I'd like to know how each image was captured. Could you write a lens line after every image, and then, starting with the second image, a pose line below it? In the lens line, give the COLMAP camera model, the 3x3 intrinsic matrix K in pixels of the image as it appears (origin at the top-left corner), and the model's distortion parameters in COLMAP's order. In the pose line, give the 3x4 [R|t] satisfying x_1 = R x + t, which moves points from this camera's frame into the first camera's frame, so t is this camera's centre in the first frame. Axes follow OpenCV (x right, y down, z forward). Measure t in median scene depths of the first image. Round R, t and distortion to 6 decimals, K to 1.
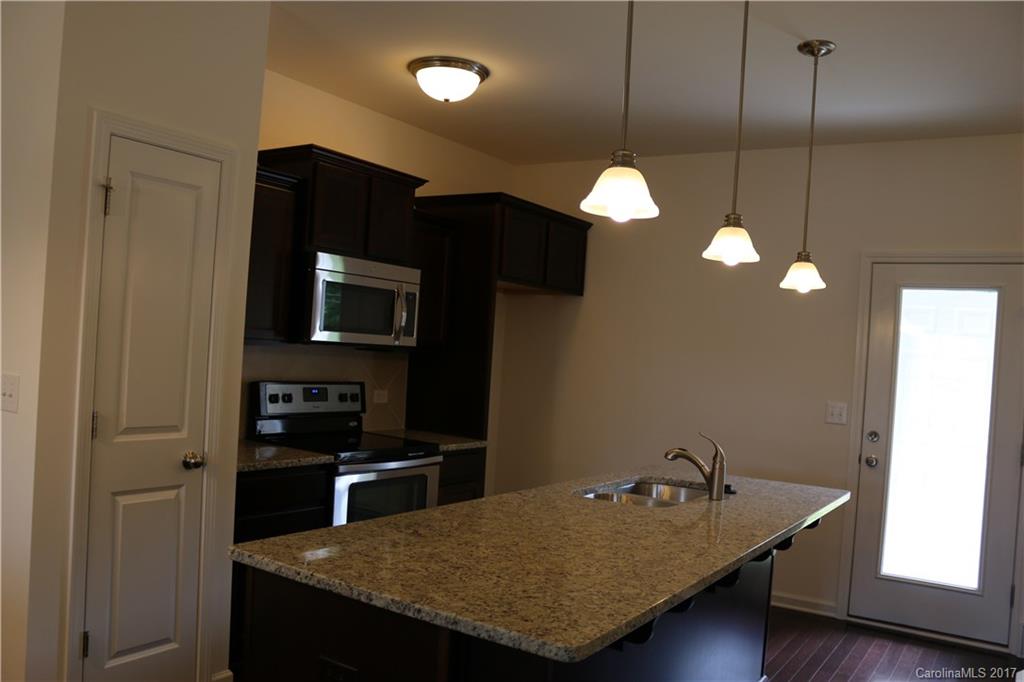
lens RADIAL K [[832.0, 0, 512.0], [0, 832.0, 341.0], [0, 0, 1]] dist [-0.070188, 0.003080]
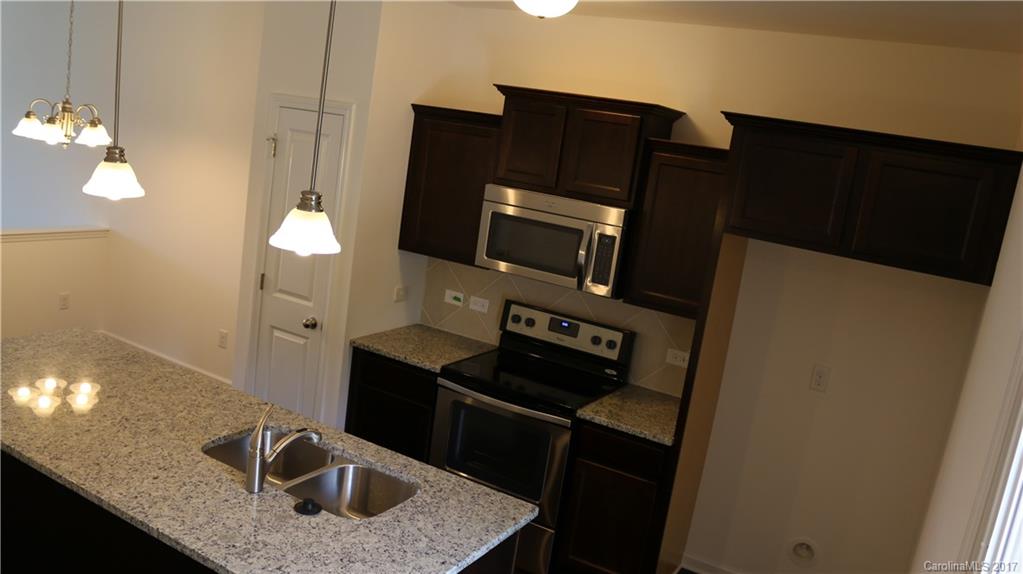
lens RADIAL K [[885.7, 0, 511.5], [0, 885.7, 287.0], [0, 0, 1]] dist [-0.063683, 0.005406]
pose [[0.058849, 0.131686, -0.989543, 0.888739], [-0.126726, 0.984227, 0.123442, -0.118338], [0.990190, 0.118137, 0.074609, 0.927080]]
